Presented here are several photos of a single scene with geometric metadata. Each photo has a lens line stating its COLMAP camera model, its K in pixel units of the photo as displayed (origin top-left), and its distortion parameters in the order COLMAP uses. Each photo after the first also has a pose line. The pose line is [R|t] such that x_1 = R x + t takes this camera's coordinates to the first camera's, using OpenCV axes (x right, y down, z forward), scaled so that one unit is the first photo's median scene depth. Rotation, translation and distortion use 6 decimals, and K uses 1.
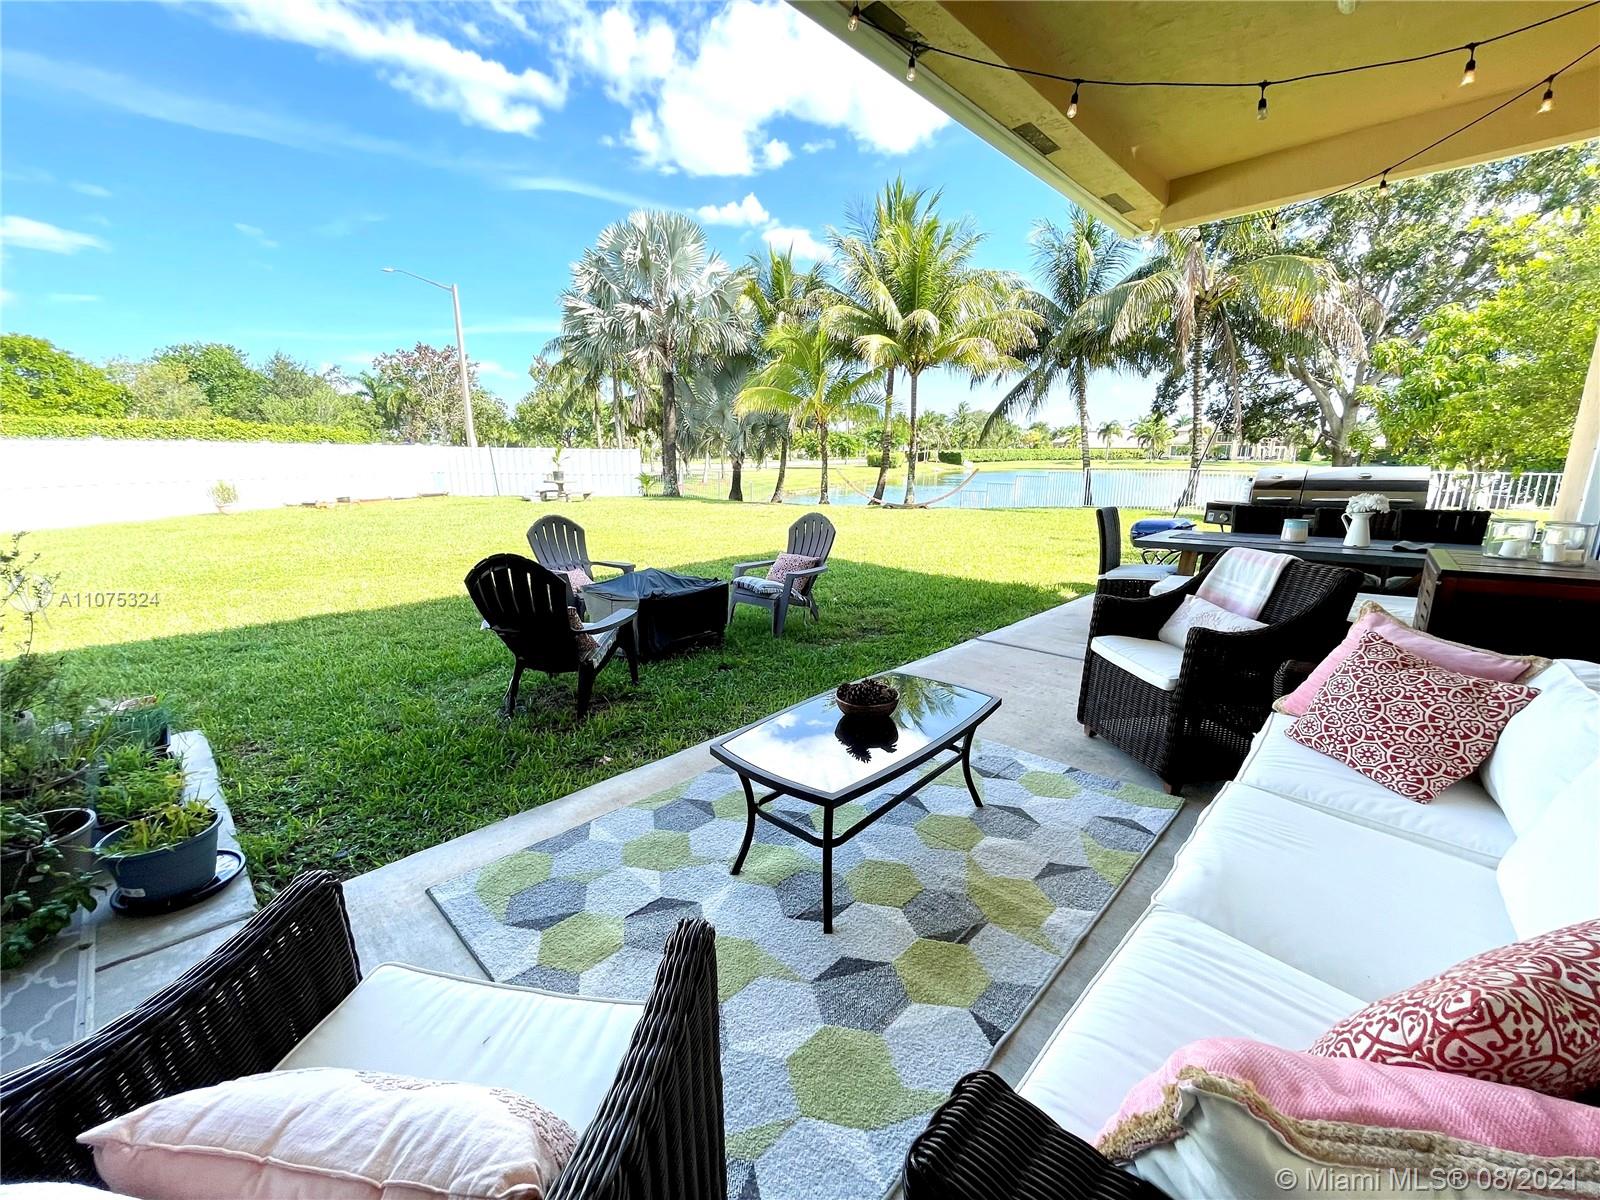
lens RADIAL K [[646.9, 0, 795.3], [0, 646.9, 599.2], [0, 0, 1]] dist [0.001234, 0.000848]
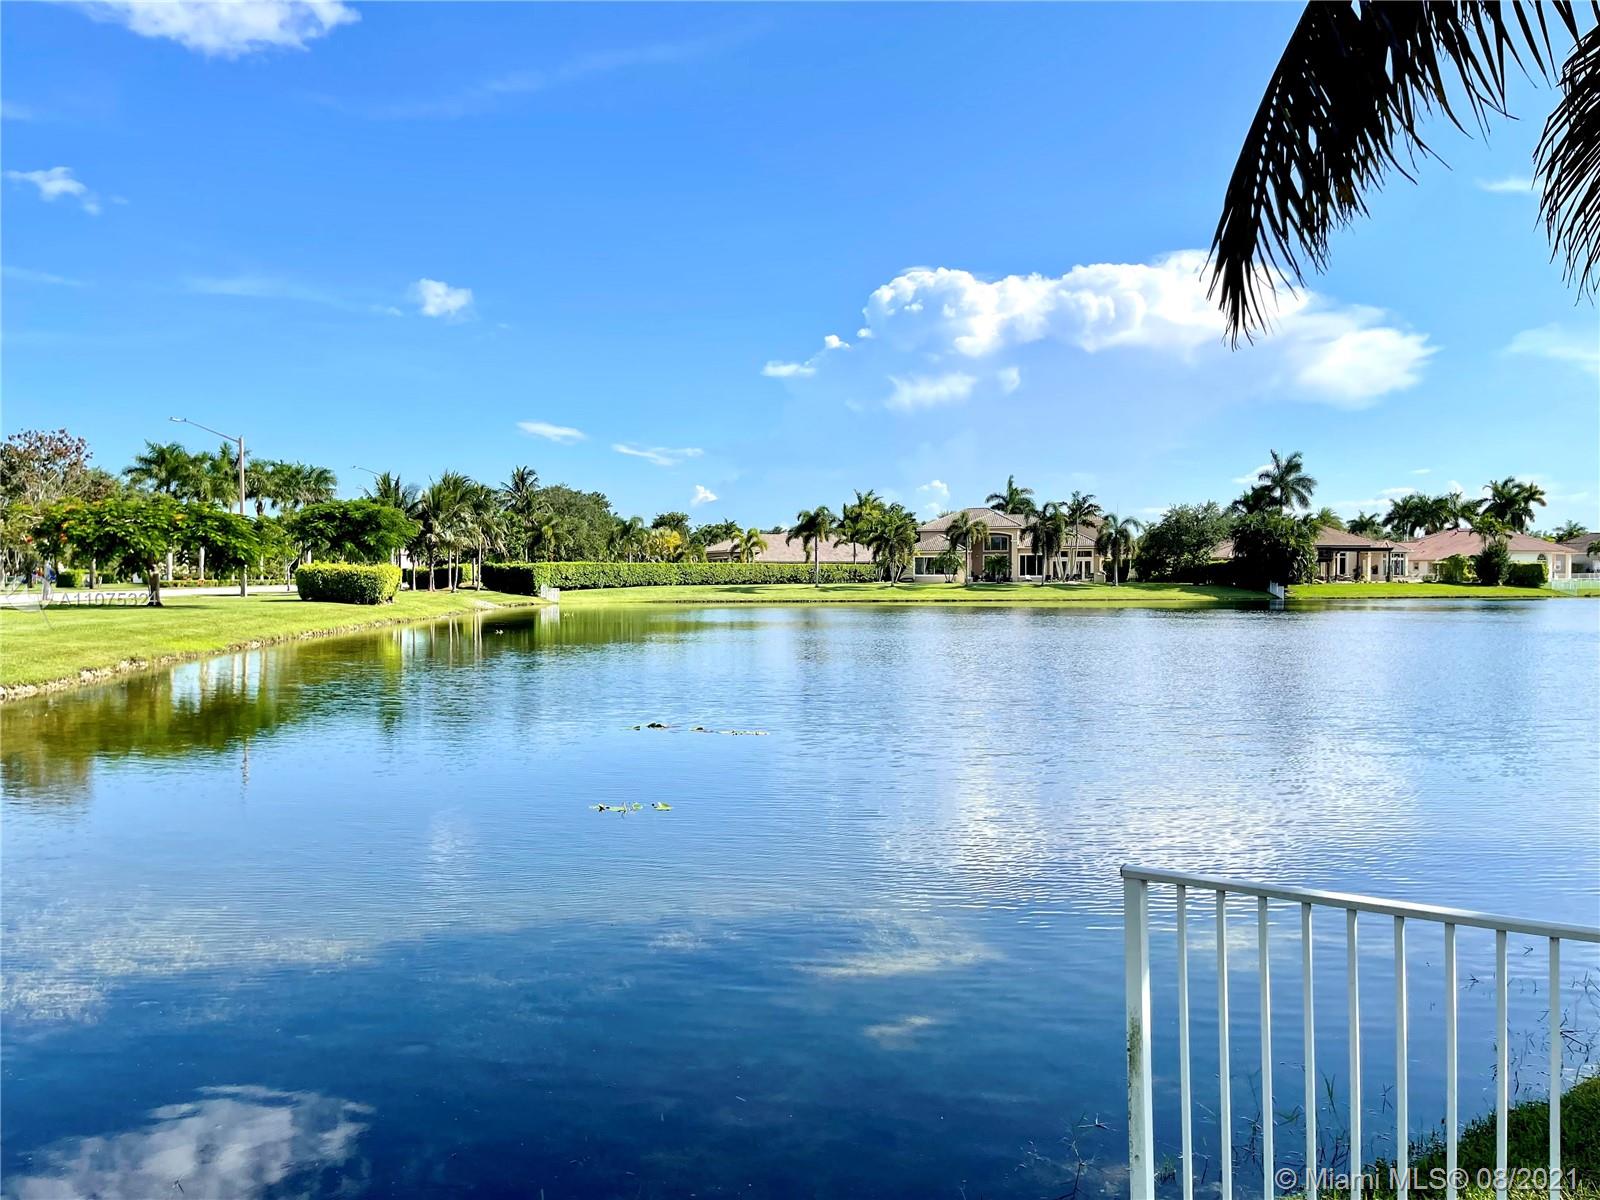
lens RADIAL K [[1181.9, 0, 799.5], [0, 1181.9, 602.9], [0, 0, 1]] dist [0.012523, -0.011101]
pose [[0.884899, -0.011620, 0.465638, 0.976102], [0.104291, 0.979251, -0.173758, -1.068501], [-0.453957, 0.202320, 0.867750, 5.385820]]
